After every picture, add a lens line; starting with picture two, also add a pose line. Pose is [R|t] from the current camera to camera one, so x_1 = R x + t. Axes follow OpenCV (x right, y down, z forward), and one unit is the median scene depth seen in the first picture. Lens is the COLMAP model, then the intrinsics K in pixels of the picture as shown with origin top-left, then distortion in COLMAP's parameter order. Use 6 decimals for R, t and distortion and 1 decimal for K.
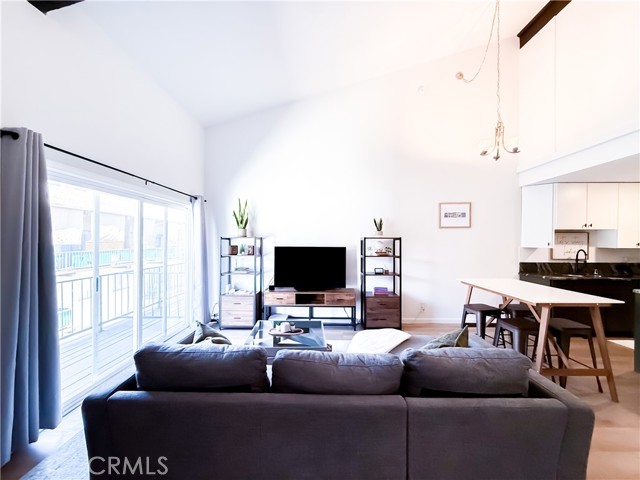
lens RADIAL K [[256.7, 0, 320.0], [0, 256.7, 240.0], [0, 0, 1]] dist [0.000983, 0.000110]
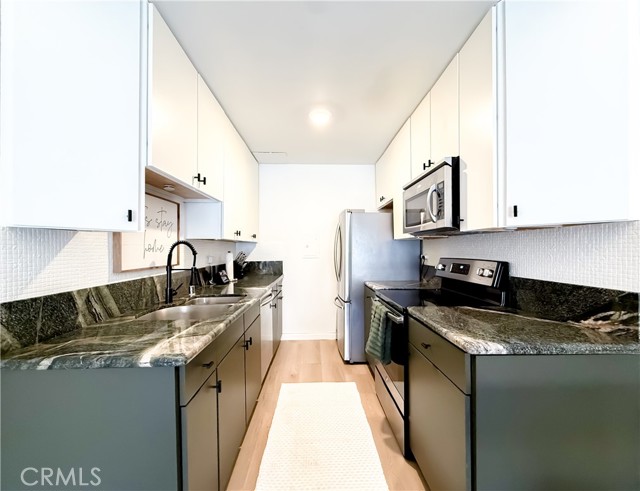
lens RADIAL K [[269.8, 0, 320.0], [0, 269.8, 245.5], [0, 0, 1]] dist [0.000742, 0.000159]
pose [[-0.039107, 0.003501, 0.999229, 0.587057], [0.002004, 0.999992, -0.003425, 0.045783], [-0.999233, 0.001869, -0.039113, 0.794003]]
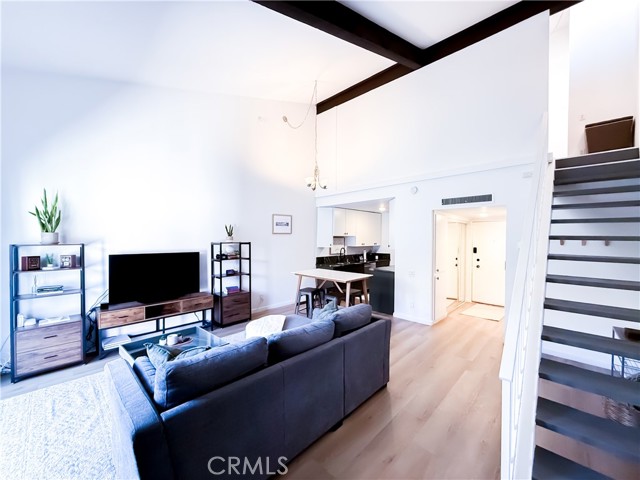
lens RADIAL K [[256.7, 0, 320.0], [0, 256.7, 240.0], [0, 0, 1]] dist [0.000983, 0.000110]
pose [[0.682499, -0.007943, 0.730844, -0.316798], [-0.000871, 0.999931, 0.011680, -0.032660], [-0.730886, -0.008608, 0.682445, -0.044013]]
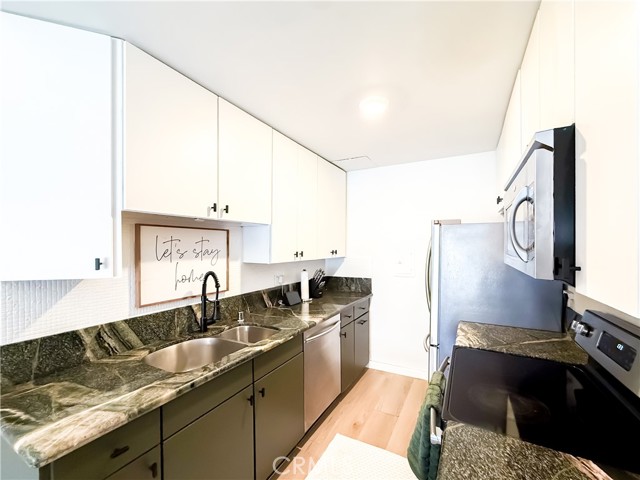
lens RADIAL K [[262.5, 0, 331.2], [0, 262.5, 244.0], [0, 0, 1]] dist [0.000229, 0.000232]
pose [[0.453548, -0.002879, 0.891227, 0.736819], [0.004006, 0.999991, 0.001192, -0.004441], [-0.891223, 0.003029, 0.453556, 0.648863]]
